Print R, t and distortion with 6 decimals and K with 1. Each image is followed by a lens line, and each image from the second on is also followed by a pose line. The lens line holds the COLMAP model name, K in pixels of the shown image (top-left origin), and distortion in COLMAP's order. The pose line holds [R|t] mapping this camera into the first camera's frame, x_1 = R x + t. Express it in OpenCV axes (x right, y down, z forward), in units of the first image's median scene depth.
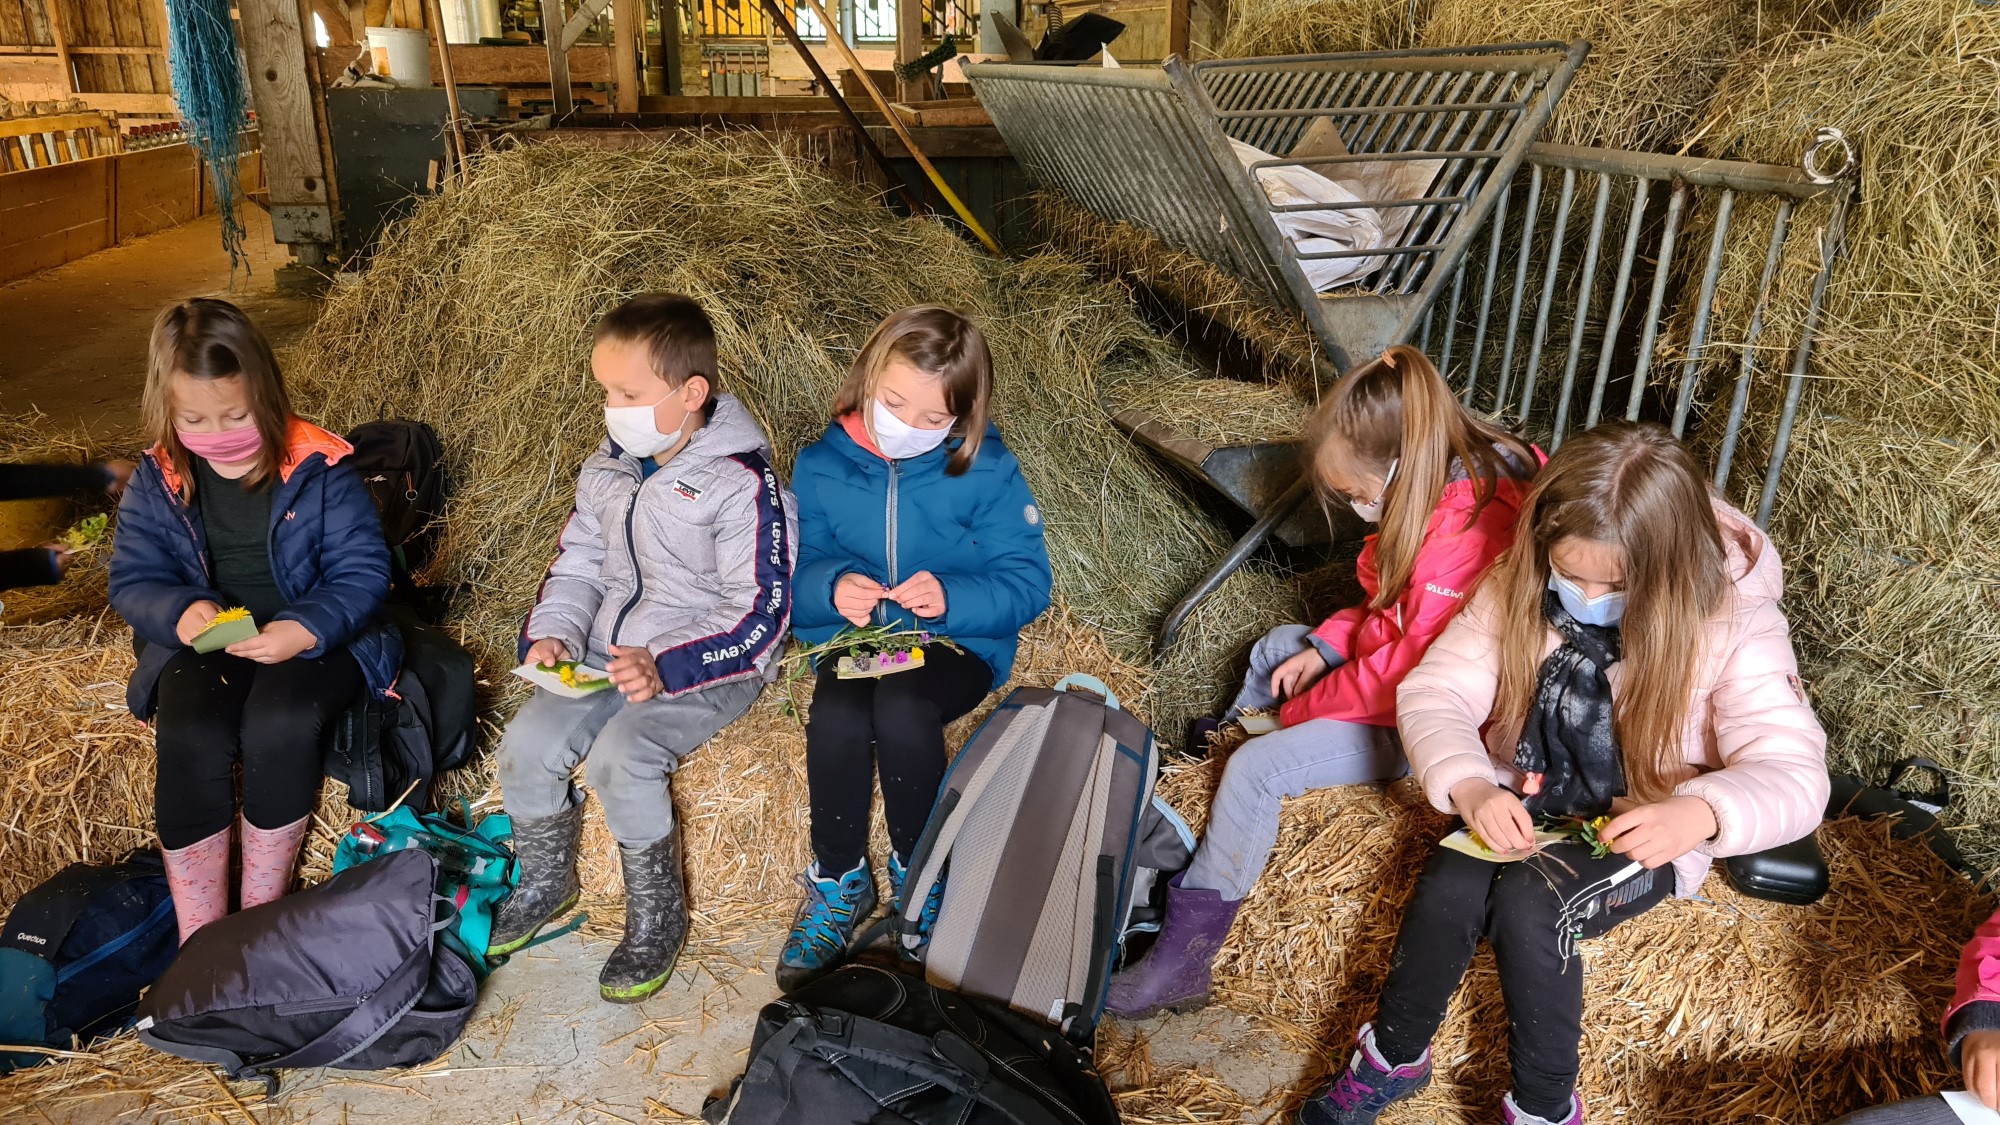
lens RADIAL K [[1499.2, 0, 1001.6], [0, 1499.2, 551.8], [0, 0, 1]] dist [0.046913, -0.020629]
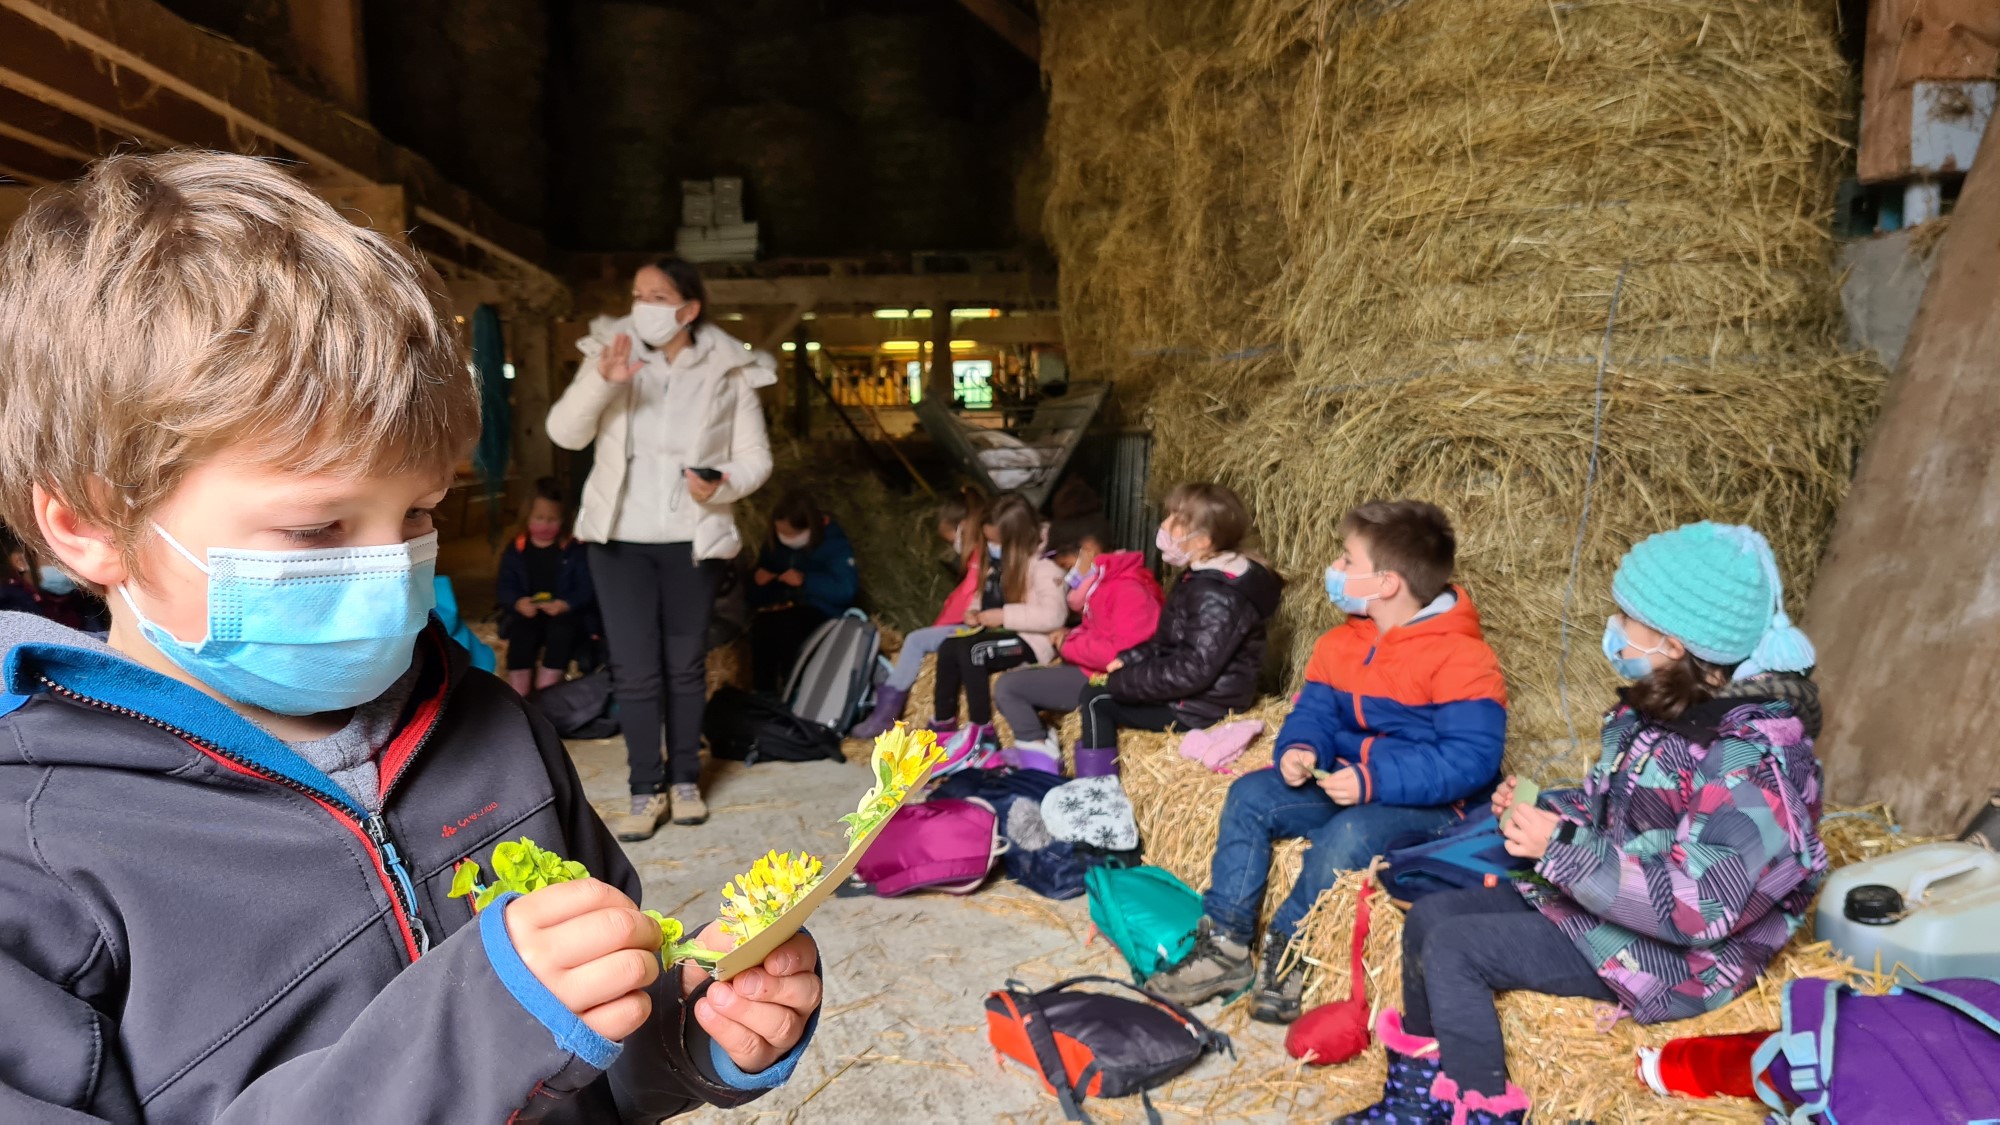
lens RADIAL K [[1508.5, 0, 958.1], [0, 1508.5, 564.6], [0, 0, 1]] dist [0.069981, 0.000302]
pose [[0.990982, -0.007998, -0.133759, 0.144191], [-0.022725, 0.973727, -0.226582, 0.147823], [0.132057, 0.227578, 0.964764, -0.374280]]
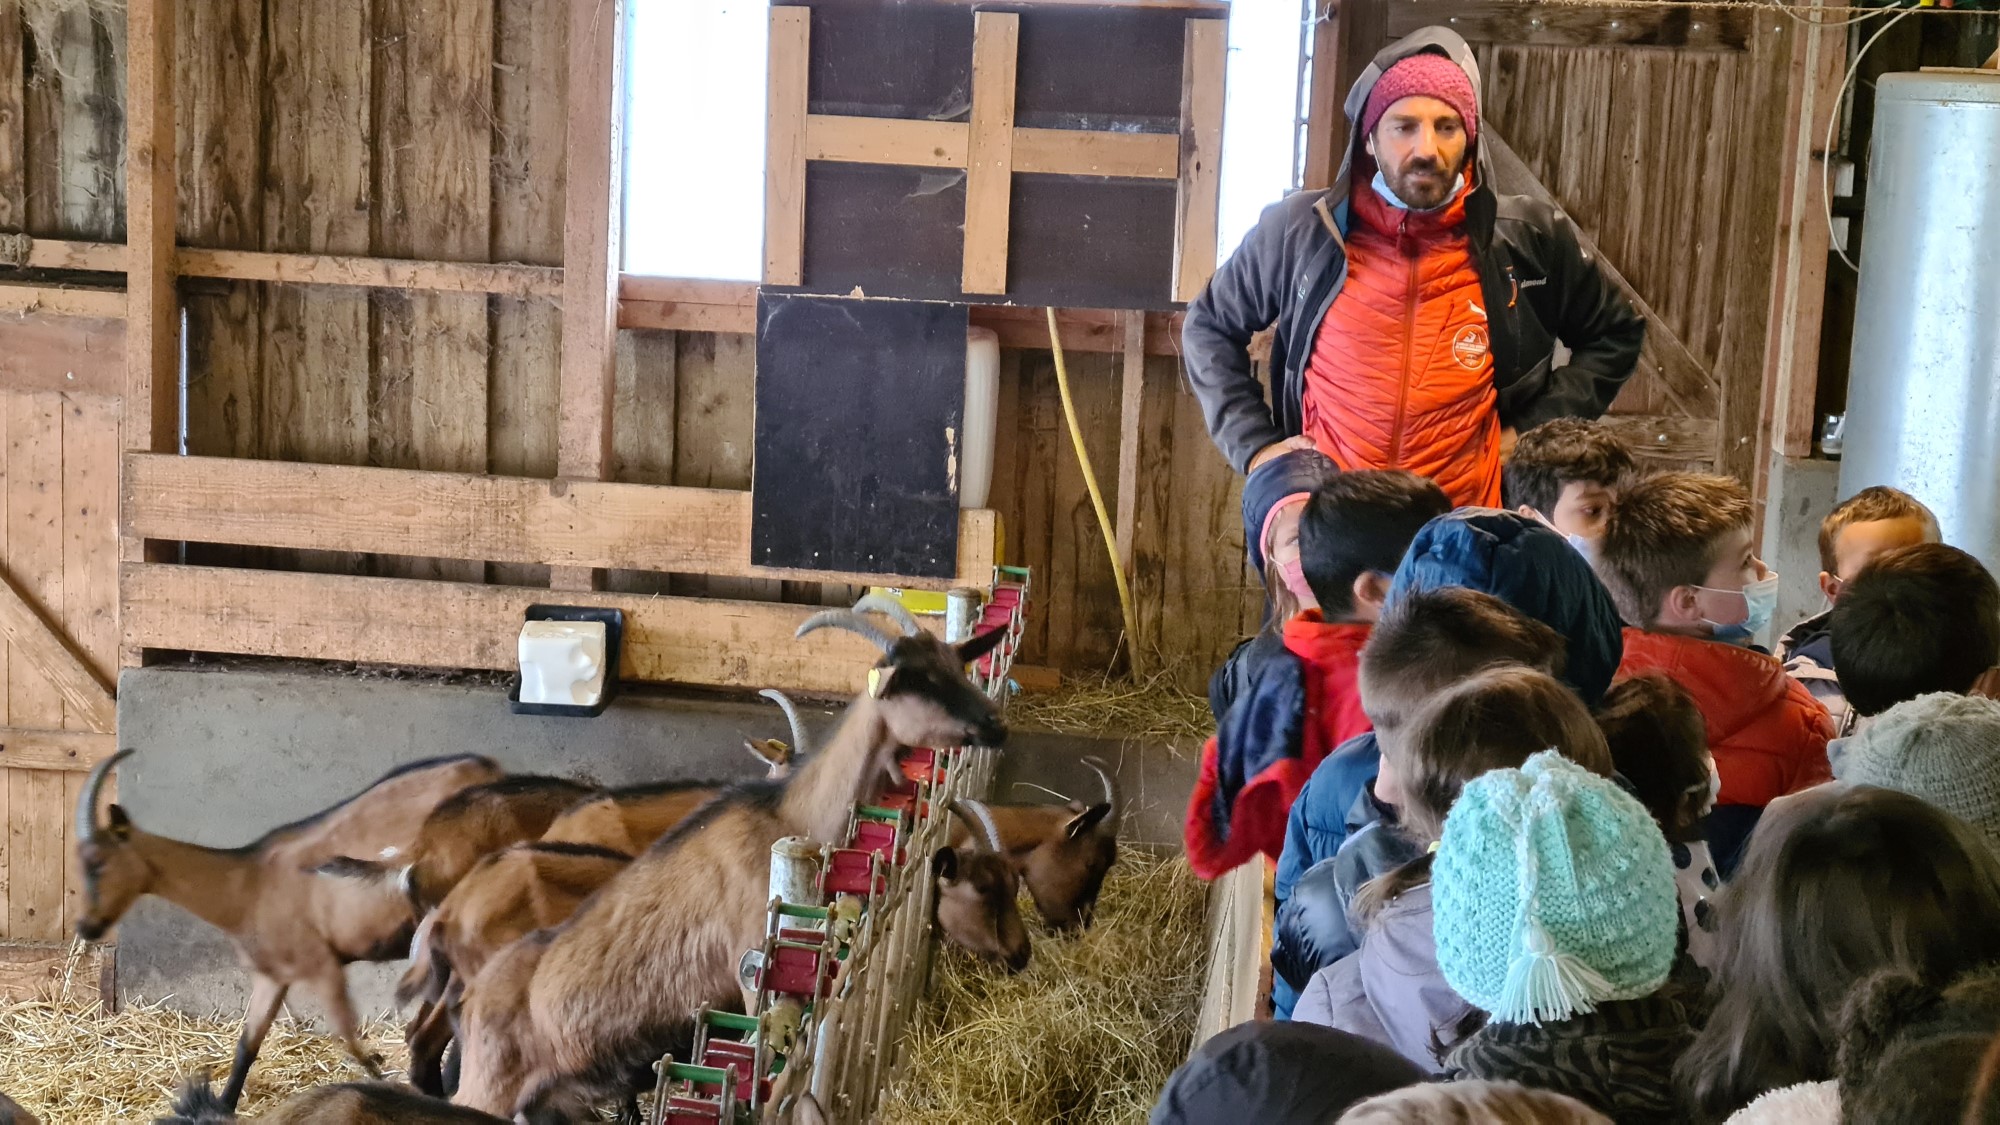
lens RADIAL K [[3150.6, 0, 999.8], [0, 3150.6, 560.4], [0, 0, 1]] dist [0.133888, -0.185376]
pose [[0.954318, 0.089140, -0.285188, -0.696887], [-0.139367, 0.977072, -0.160960, -0.440458], [0.264301, 0.193353, 0.944860, 1.162633]]
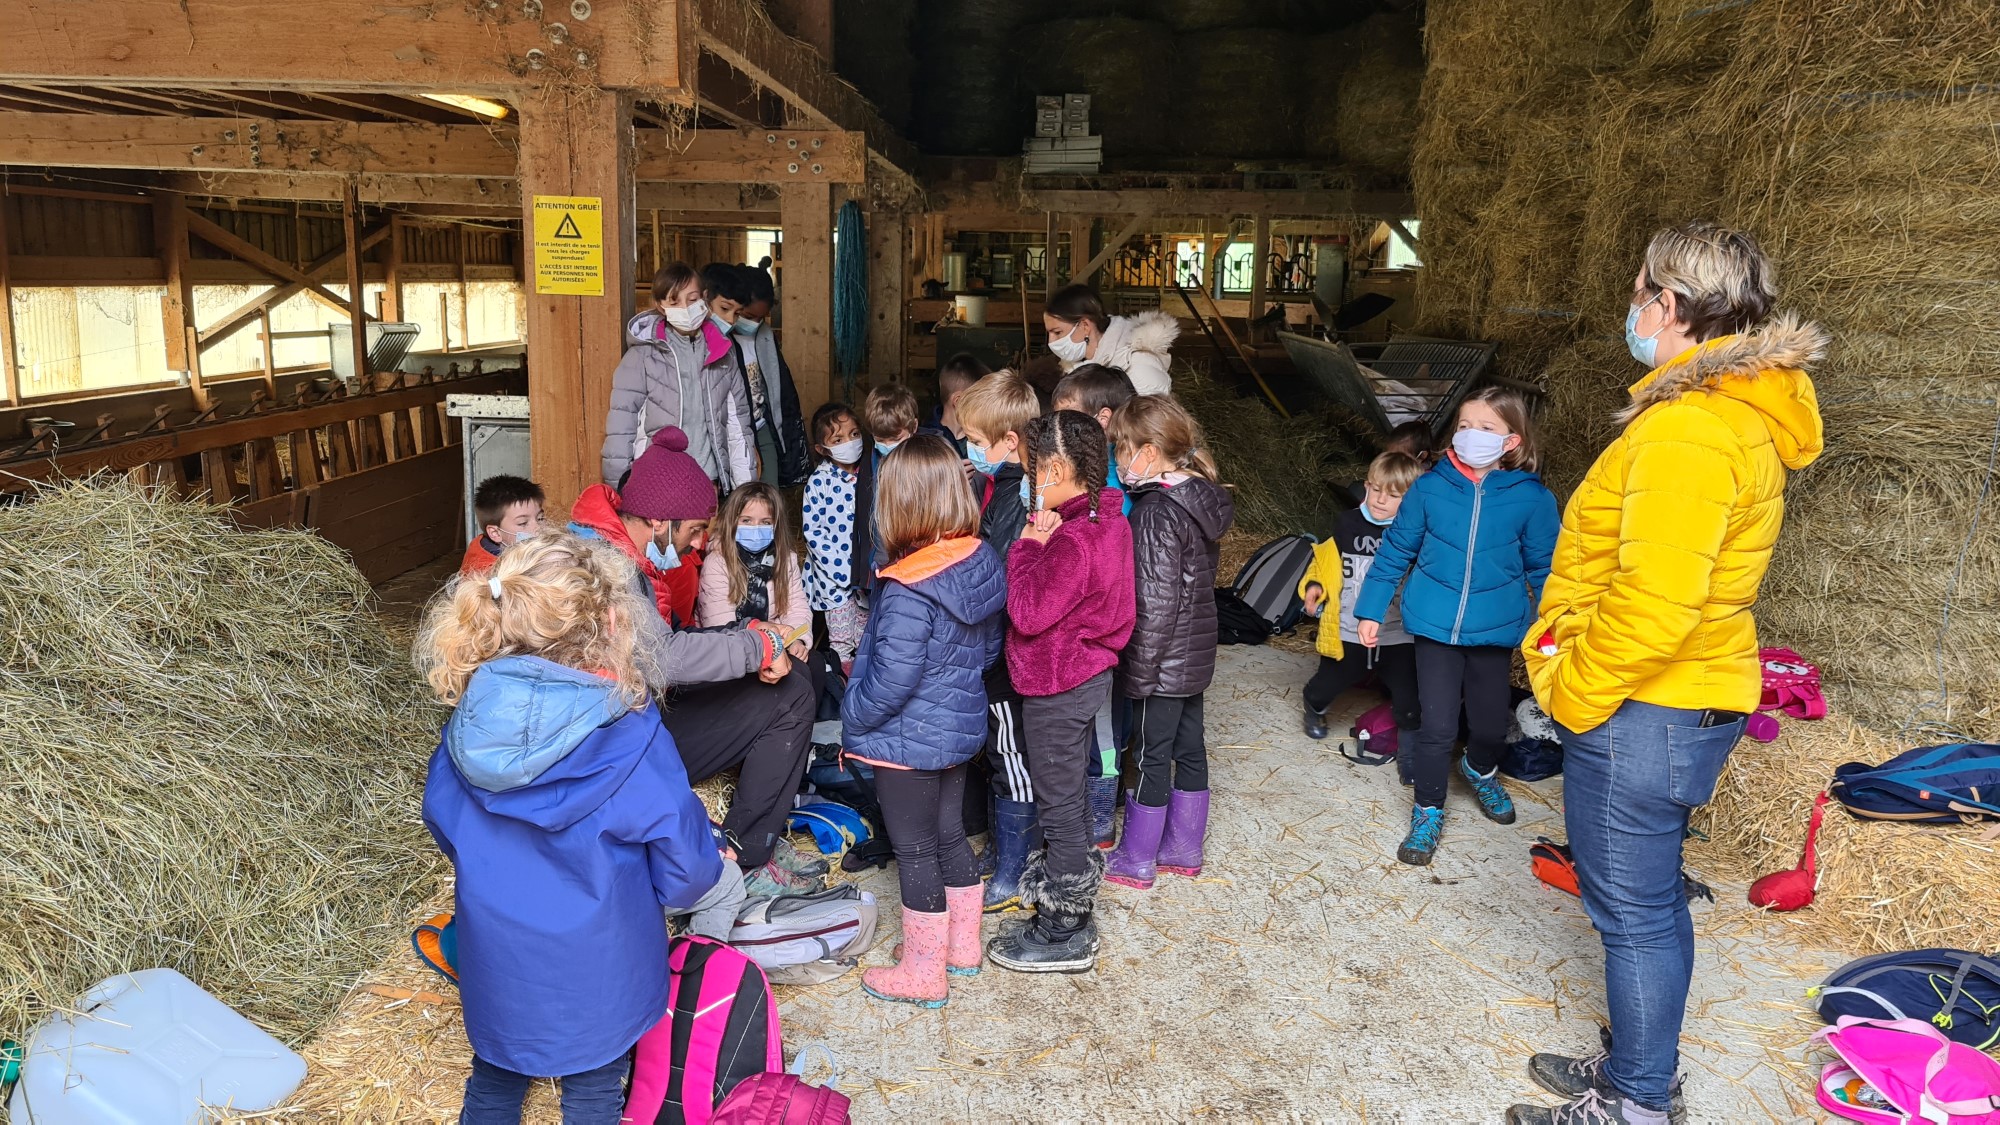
lens RADIAL K [[1494.5, 0, 968.6], [0, 1494.5, 556.0], [0, 0, 1]] dist [0.072057, -0.035662]
pose [[0.968093, 0.067608, -0.241299, 0.043304], [-0.099597, 0.987405, -0.122929, 0.150209], [0.229949, 0.143039, 0.962634, -0.559742]]
